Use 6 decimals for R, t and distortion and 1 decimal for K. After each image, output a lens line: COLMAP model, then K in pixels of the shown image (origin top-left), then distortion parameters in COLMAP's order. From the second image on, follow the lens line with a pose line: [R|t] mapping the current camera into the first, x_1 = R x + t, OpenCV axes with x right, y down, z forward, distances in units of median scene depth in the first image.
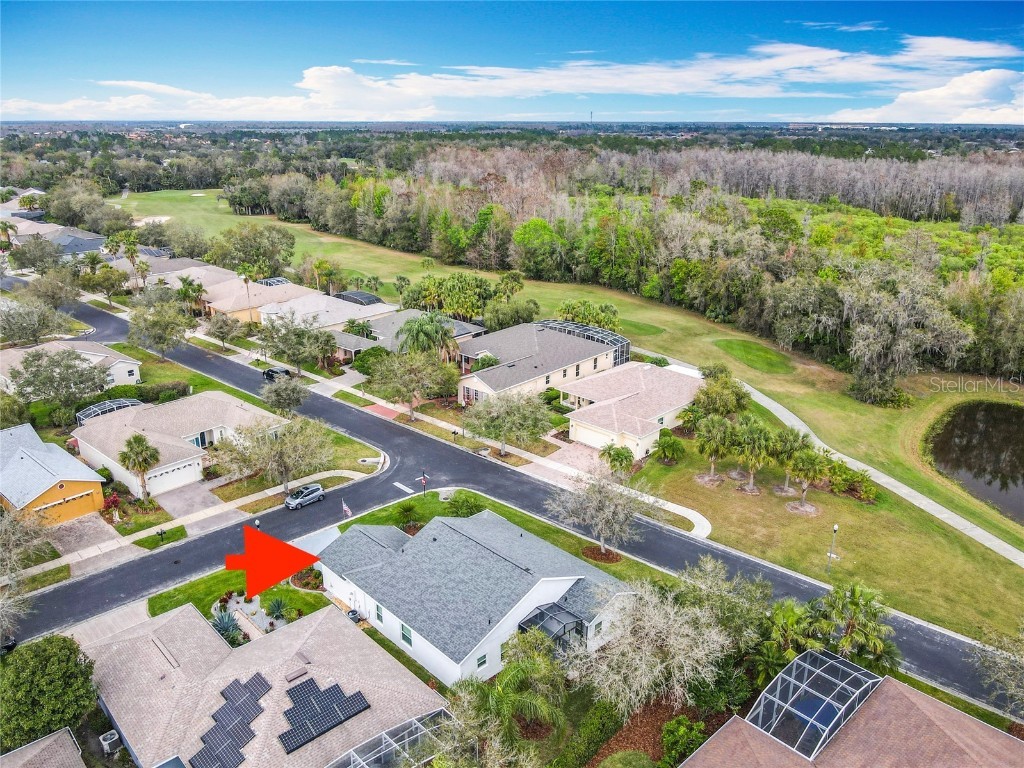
lens RADIAL K [[779.4, 0, 489.7], [0, 779.4, 408.3], [0, 0, 1]] dist [0.035335, 0.002624]
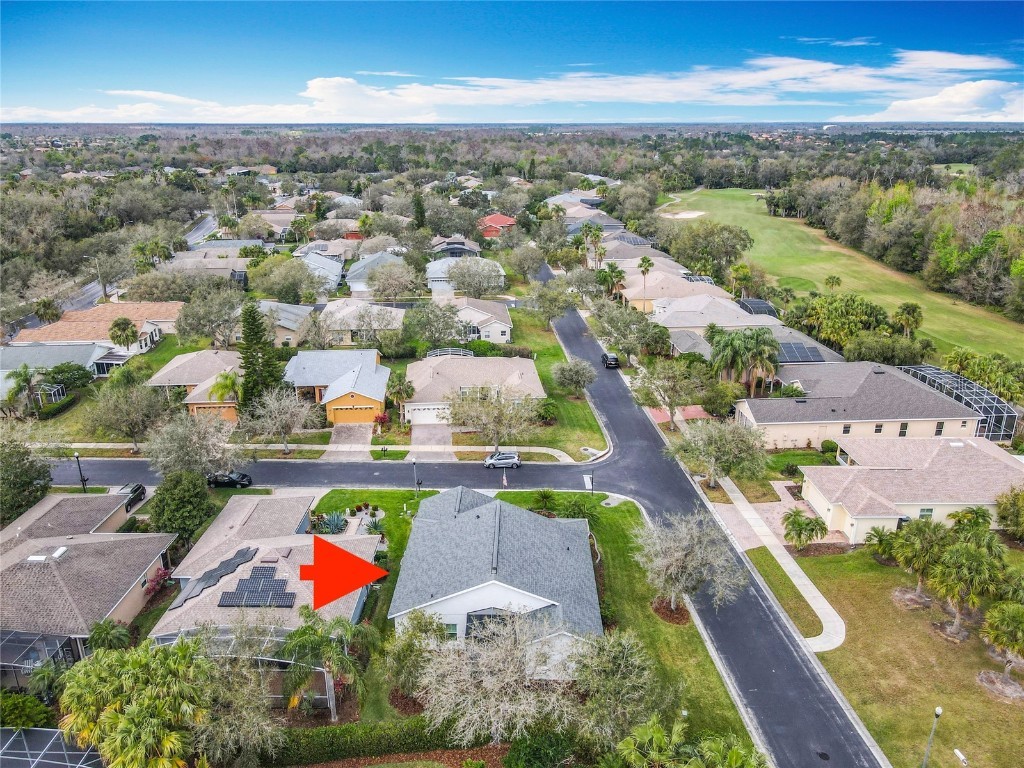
lens RADIAL K [[784.1, 0, 512.0], [0, 784.1, 384.0], [0, 0, 1]] dist [0.046698, 0.002036]
pose [[0.727942, 0.226707, -0.647073, 0.414697], [-0.246745, 0.967142, 0.061264, -0.055571], [0.639701, 0.115066, 0.759962, 0.133723]]
